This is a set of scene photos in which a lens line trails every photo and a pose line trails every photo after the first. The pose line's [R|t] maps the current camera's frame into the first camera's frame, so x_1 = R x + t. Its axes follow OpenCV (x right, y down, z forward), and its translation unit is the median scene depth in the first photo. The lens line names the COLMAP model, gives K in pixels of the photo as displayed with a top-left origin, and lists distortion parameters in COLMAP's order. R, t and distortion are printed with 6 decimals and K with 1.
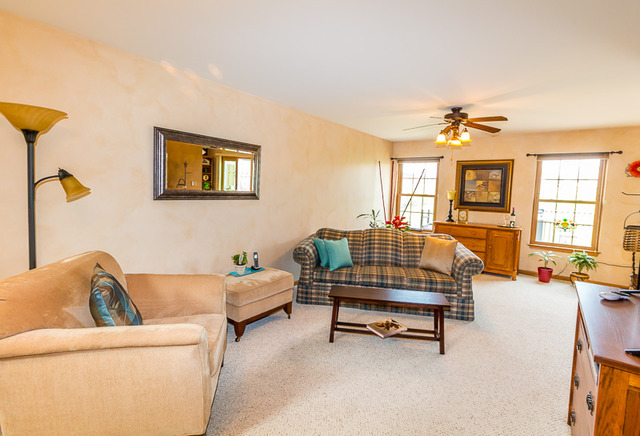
lens RADIAL K [[300.3, 0, 322.0], [0, 300.3, 216.6], [0, 0, 1]] dist [0.003678, 0.000576]
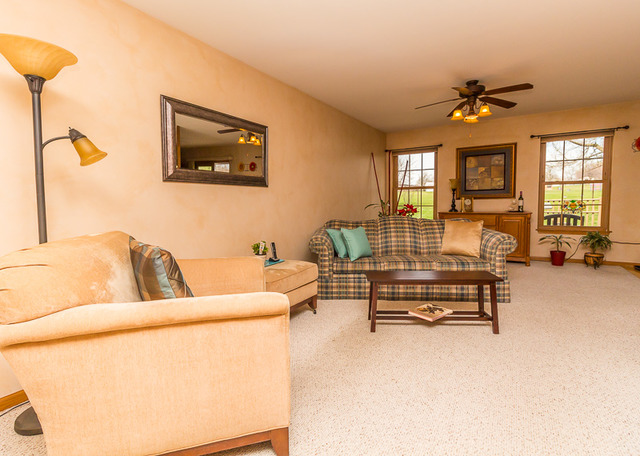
lens RADIAL K [[315.5, 0, 316.3], [0, 315.5, 224.6], [0, 0, 1]] dist [0.005605, -0.000187]
pose [[0.996122, -0.053719, 0.069687, -0.145363], [0.054408, 0.998487, -0.008027, 0.075354], [-0.069150, 0.011787, 0.997537, 0.052266]]
